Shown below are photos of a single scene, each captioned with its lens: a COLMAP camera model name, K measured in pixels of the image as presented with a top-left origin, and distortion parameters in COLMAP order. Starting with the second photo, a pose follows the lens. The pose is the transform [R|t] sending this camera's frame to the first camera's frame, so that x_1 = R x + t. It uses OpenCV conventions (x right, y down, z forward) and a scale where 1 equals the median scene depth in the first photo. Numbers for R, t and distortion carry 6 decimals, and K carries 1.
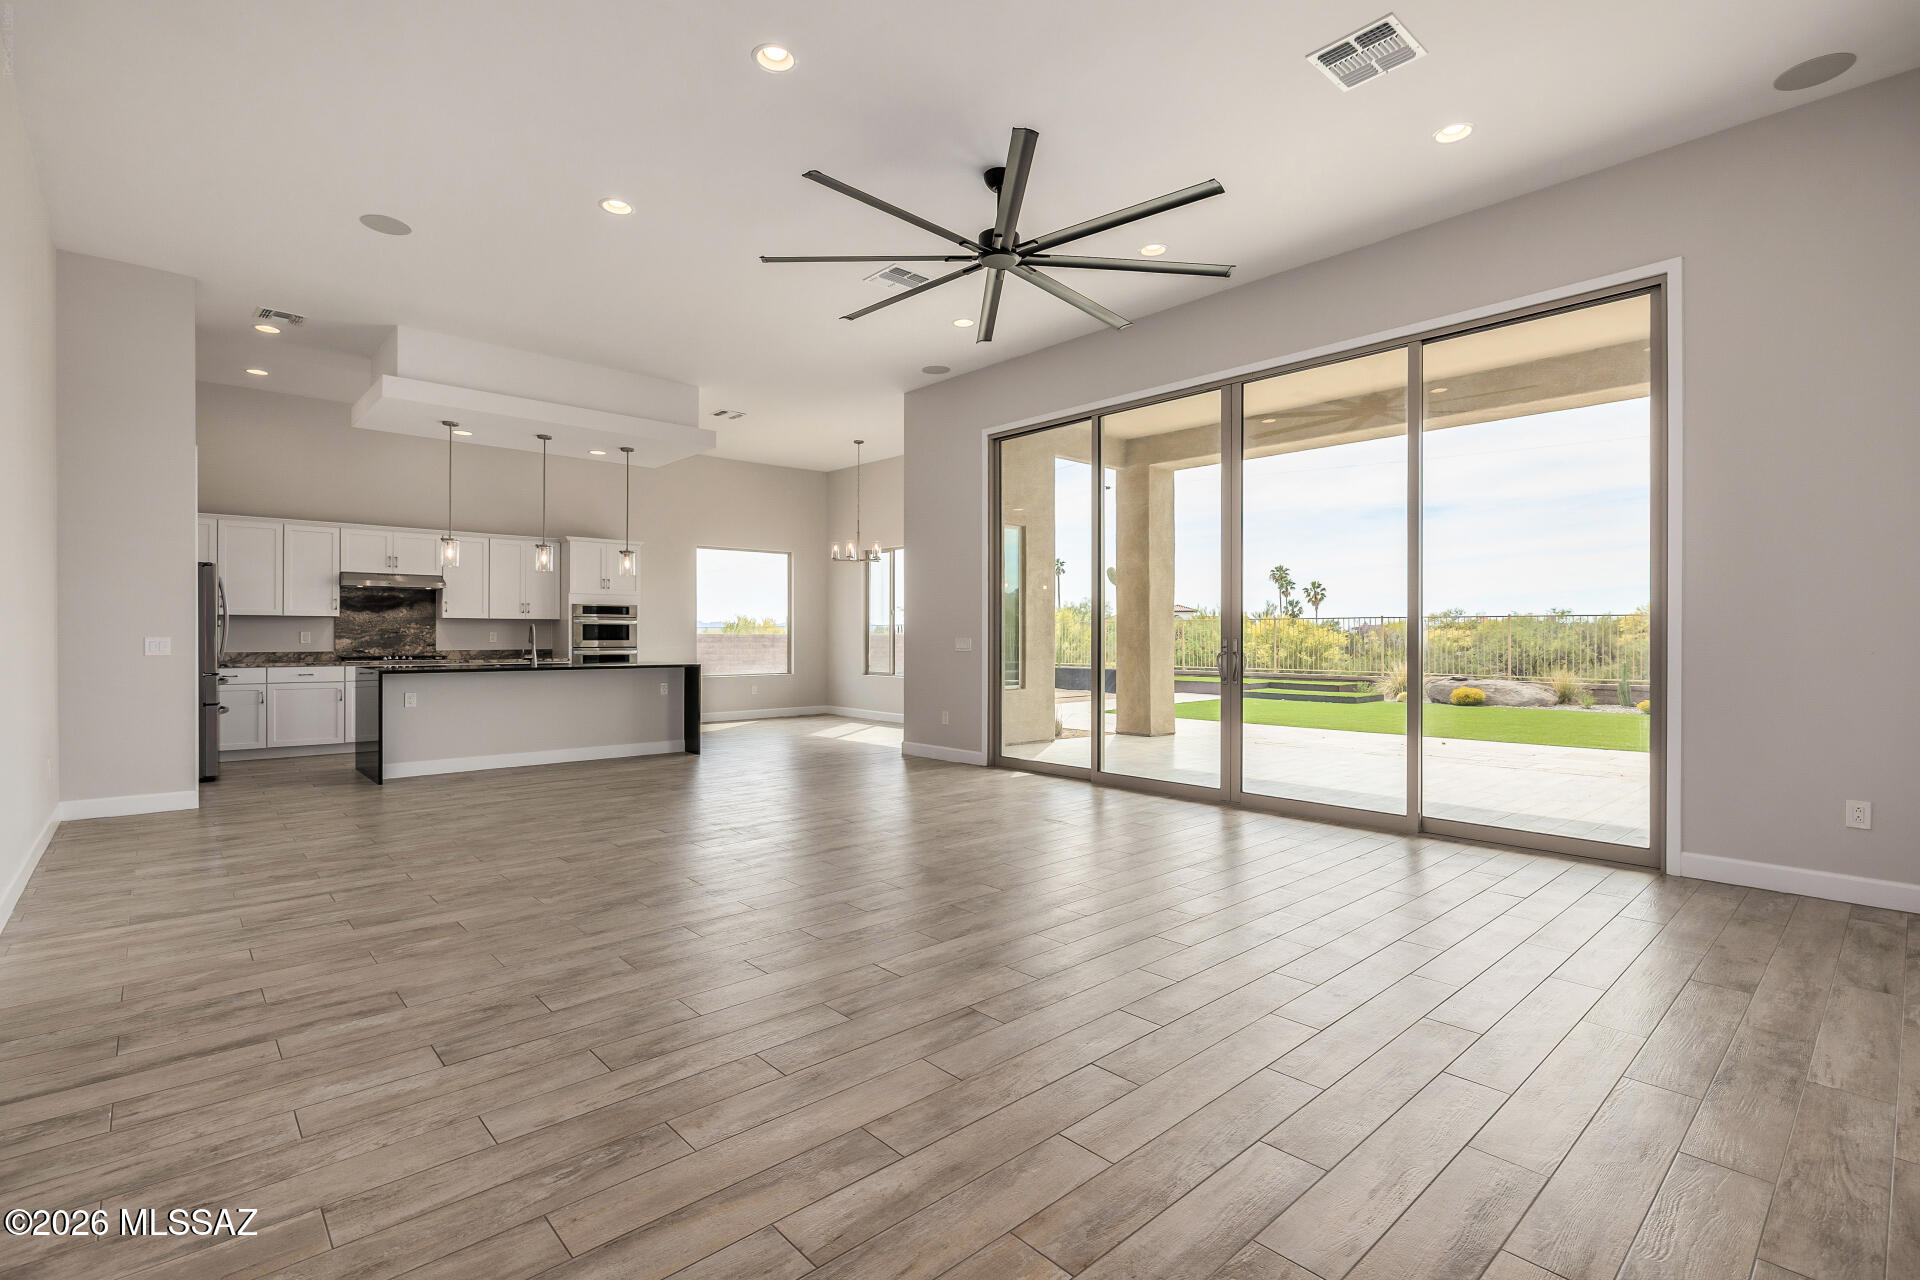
lens RADIAL K [[904.8, 0, 971.7], [0, 904.8, 644.0], [0, 0, 1]] dist [0.017317, -0.002029]
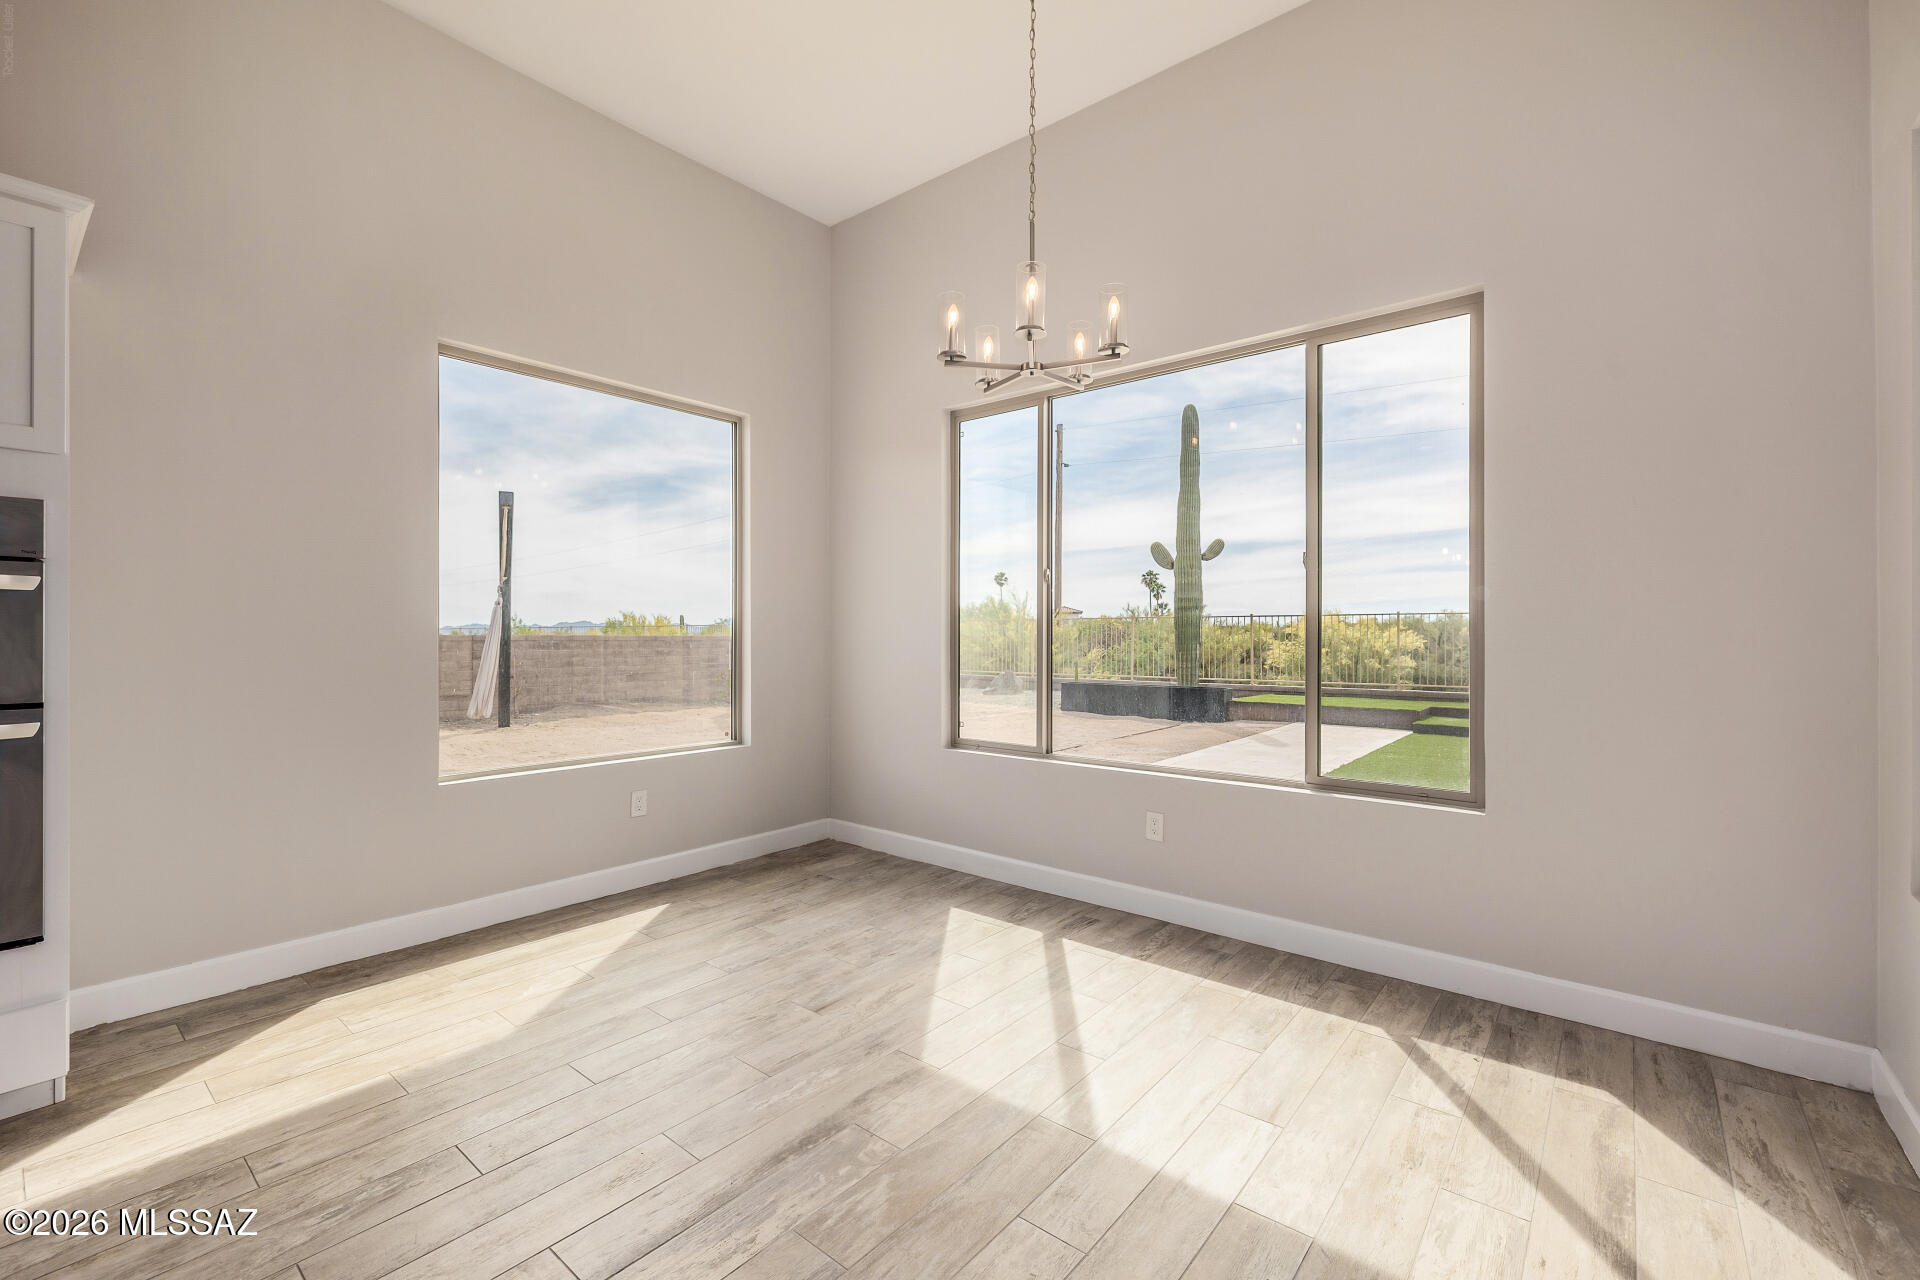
lens RADIAL K [[809.1, 0, 940.2], [0, 809.1, 635.8], [0, 0, 1]] dist [0.001488, 0.000257]
pose [[0.993458, -0.001261, 0.114191, -0.259425], [0.002333, 0.999954, -0.009256, -0.013573], [-0.114174, 0.009462, 0.993416, 1.094111]]
